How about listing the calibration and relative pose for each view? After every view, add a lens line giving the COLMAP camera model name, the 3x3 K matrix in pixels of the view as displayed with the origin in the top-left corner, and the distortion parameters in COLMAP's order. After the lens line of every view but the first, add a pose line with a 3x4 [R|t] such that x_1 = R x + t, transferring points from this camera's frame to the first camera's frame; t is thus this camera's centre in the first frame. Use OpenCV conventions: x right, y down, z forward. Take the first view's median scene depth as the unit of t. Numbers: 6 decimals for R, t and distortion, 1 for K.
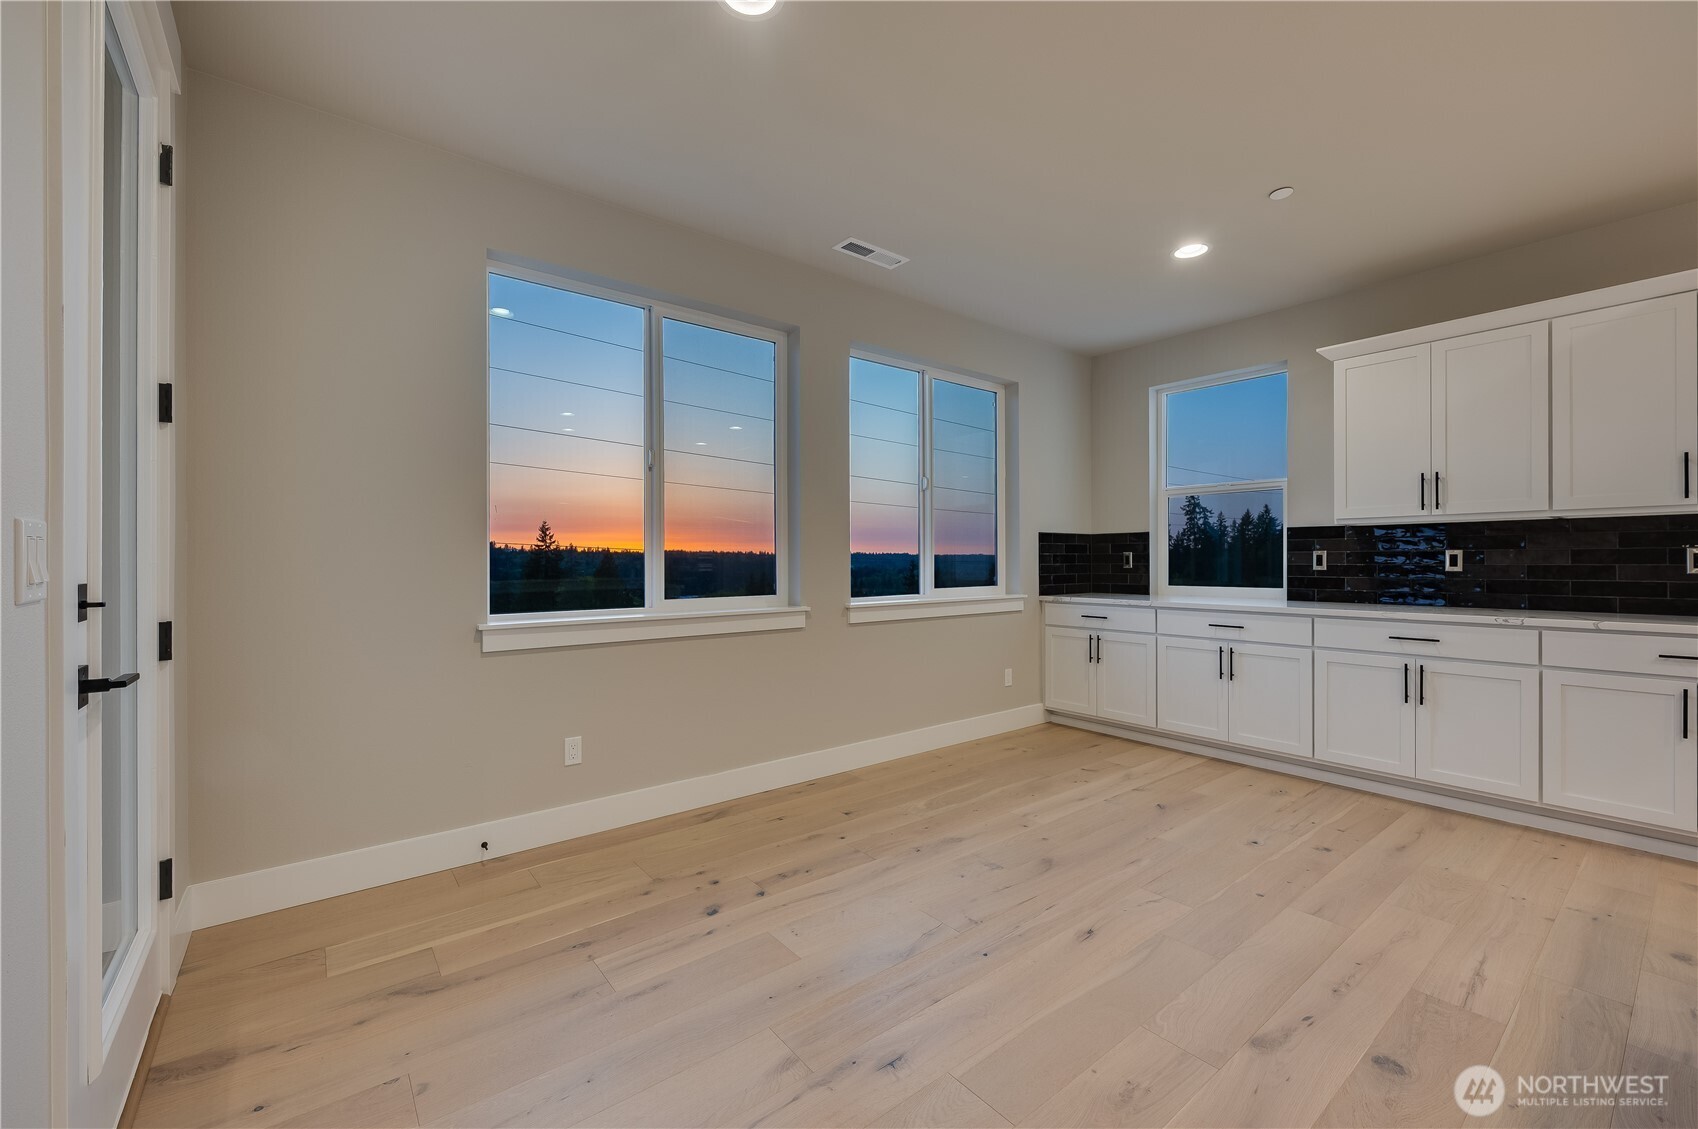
lens RADIAL K [[689.1, 0, 849.0], [0, 689.1, 564.5], [0, 0, 1]] dist [-0.000308, 0.000121]
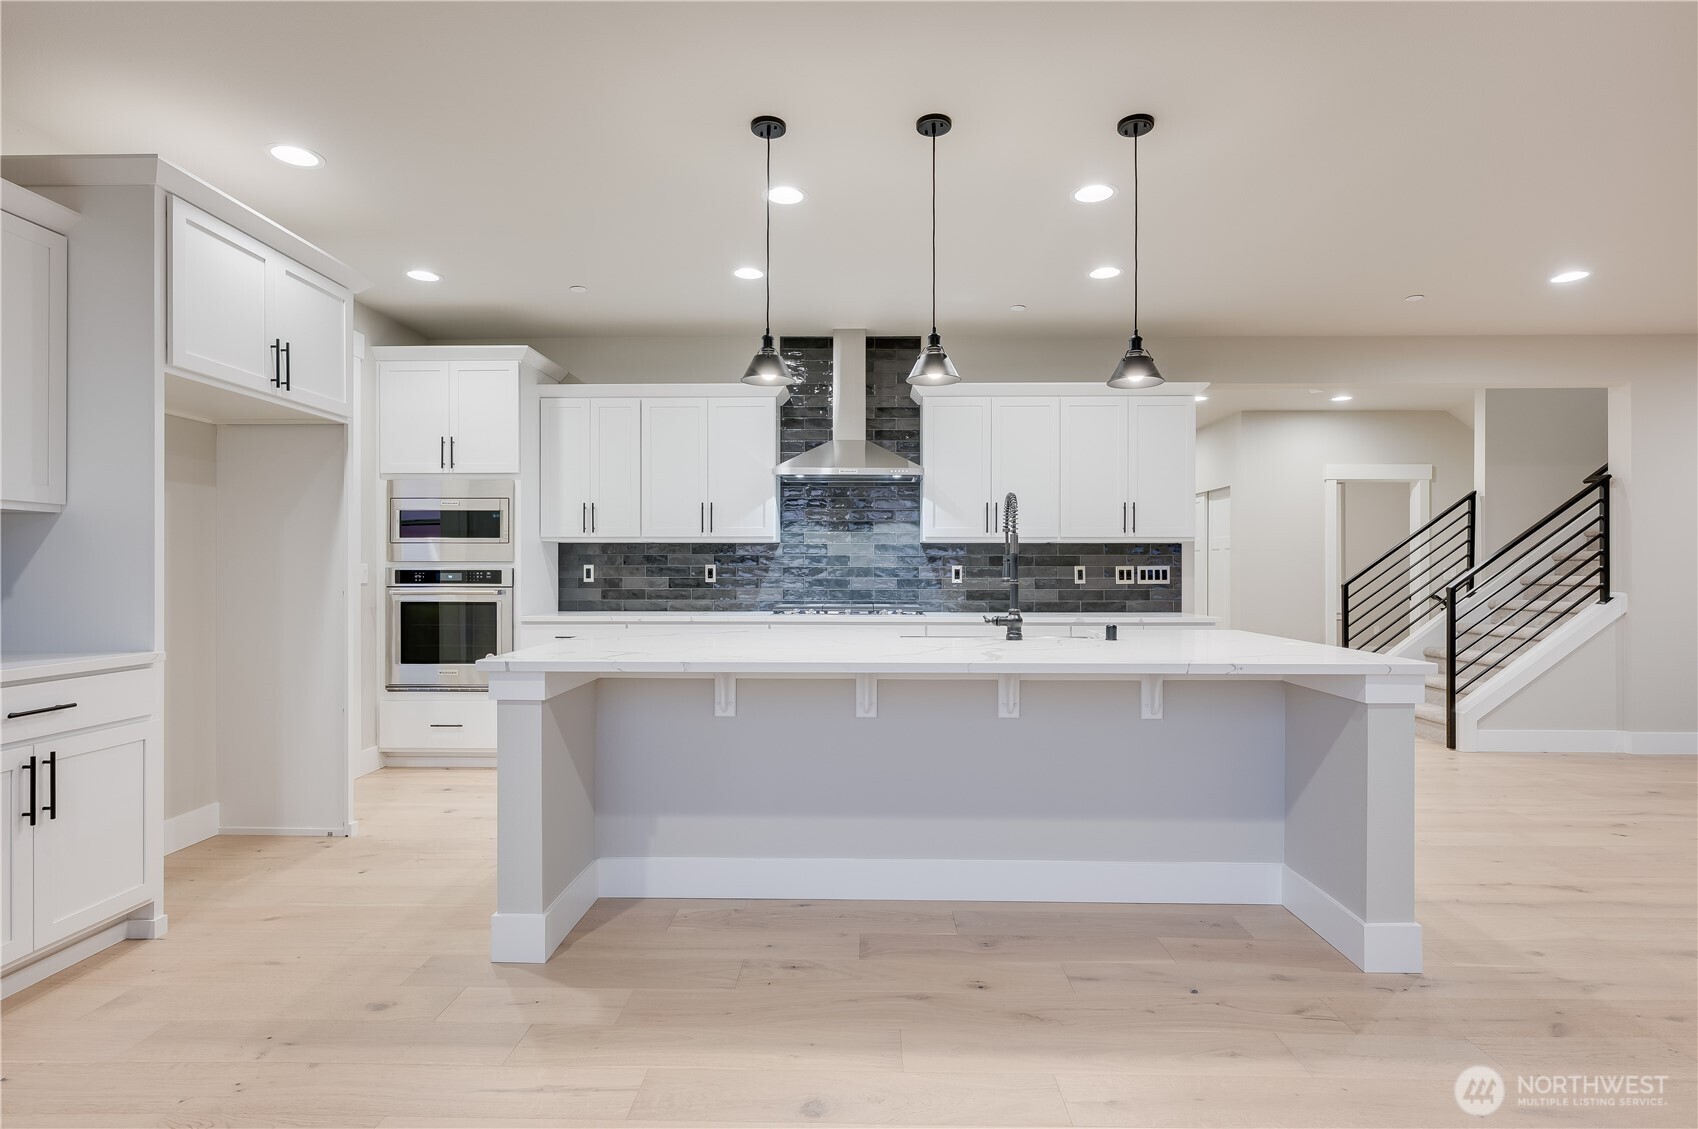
lens RADIAL K [[852.3, 0, 849.7], [0, 852.3, 572.6], [0, 0, 1]] dist [-0.000290, 0.000442]
pose [[-0.769858, 0.001492, 0.638214, -0.001792], [0.004253, 0.999987, 0.002792, -0.006064], [-0.638201, 0.004864, -0.769854, 0.804821]]
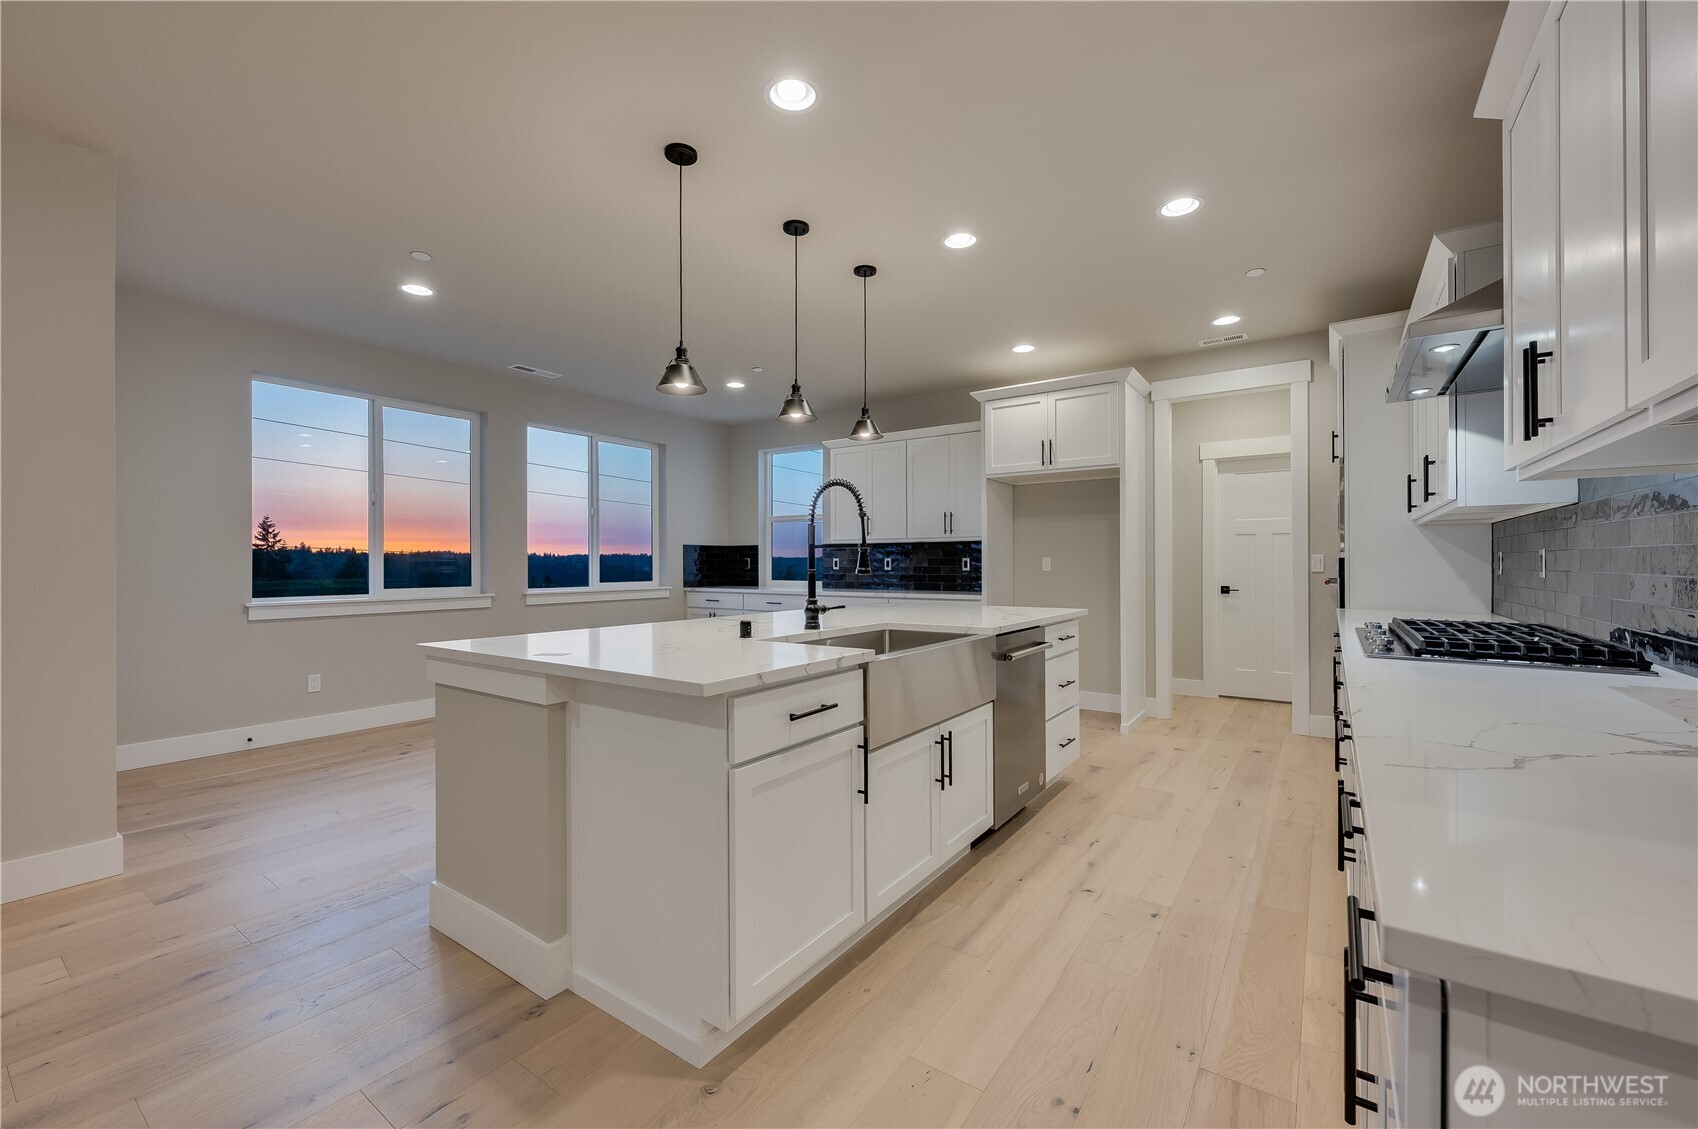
lens RADIAL K [[685.9, 0, 849.0], [0, 685.9, 564.5], [0, 0, 1]] dist [-0.001282, -0.000001]
pose [[0.958322, 0.000863, 0.285689, 0.259834], [0.000297, 0.999992, -0.004019, 0.002673], [-0.285690, 0.003936, 0.958314, -0.683687]]
